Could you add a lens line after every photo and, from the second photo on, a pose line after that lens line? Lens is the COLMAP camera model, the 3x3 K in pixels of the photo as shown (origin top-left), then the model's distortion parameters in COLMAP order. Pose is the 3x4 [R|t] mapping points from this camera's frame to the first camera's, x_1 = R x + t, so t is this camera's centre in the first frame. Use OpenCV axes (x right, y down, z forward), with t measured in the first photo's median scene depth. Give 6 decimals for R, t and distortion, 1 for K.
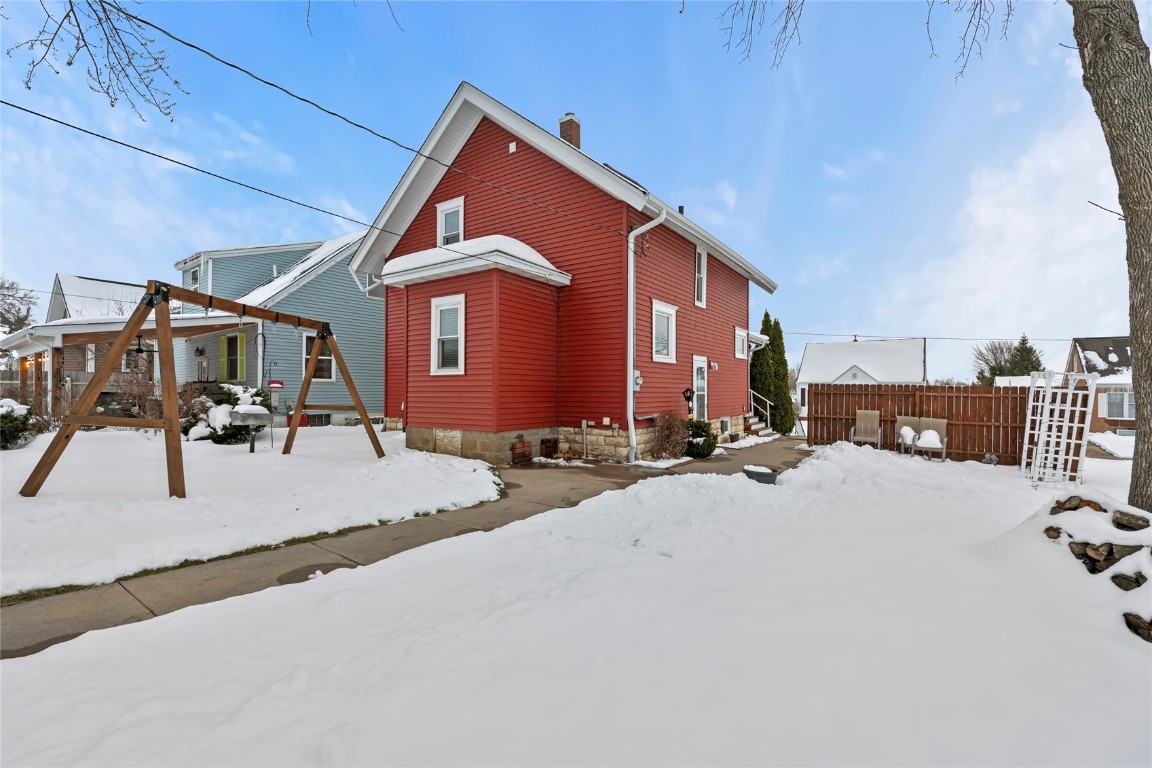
lens RADIAL K [[502.7, 0, 576.0], [0, 502.7, 384.0], [0, 0, 1]] dist [-0.001683, -0.000107]
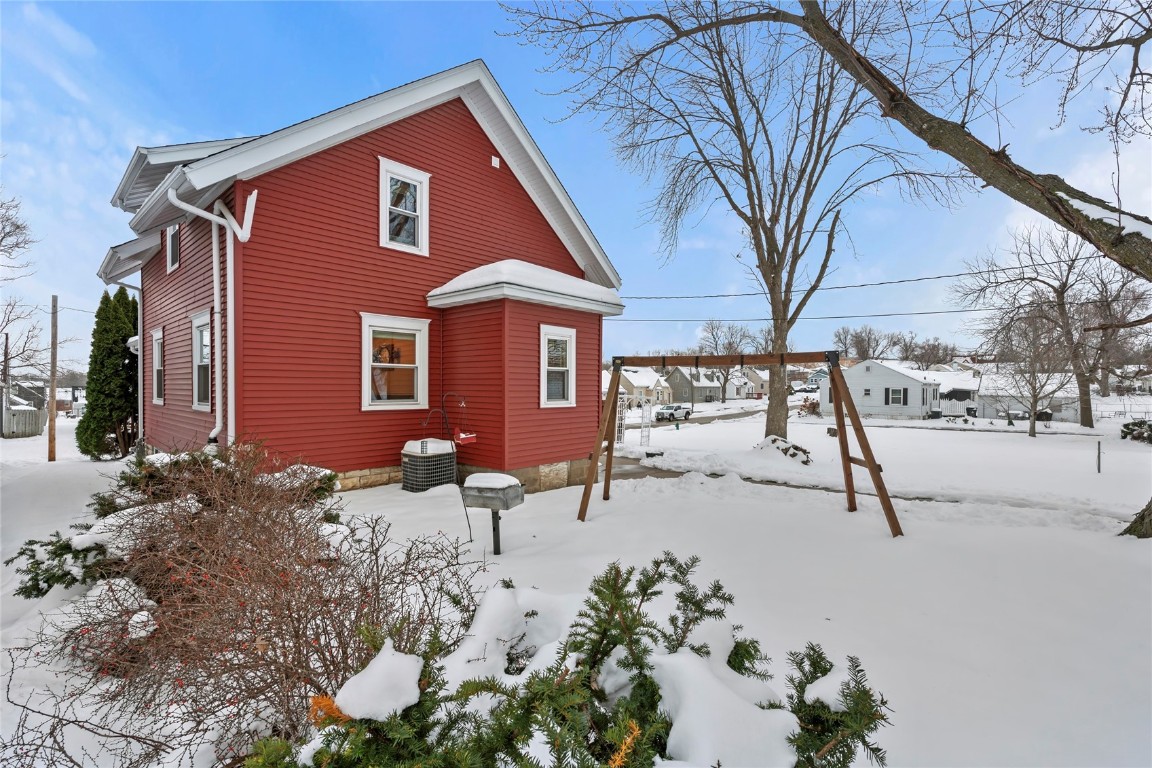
lens RADIAL K [[512.5, 0, 574.1], [0, 512.5, 391.3], [0, 0, 1]] dist [0.002164, 0.000122]
pose [[0.119258, -0.009636, 0.992817, -1.218104], [-0.010485, 0.999885, 0.010964, -0.059366], [-0.992808, -0.011717, 0.119143, 0.834220]]
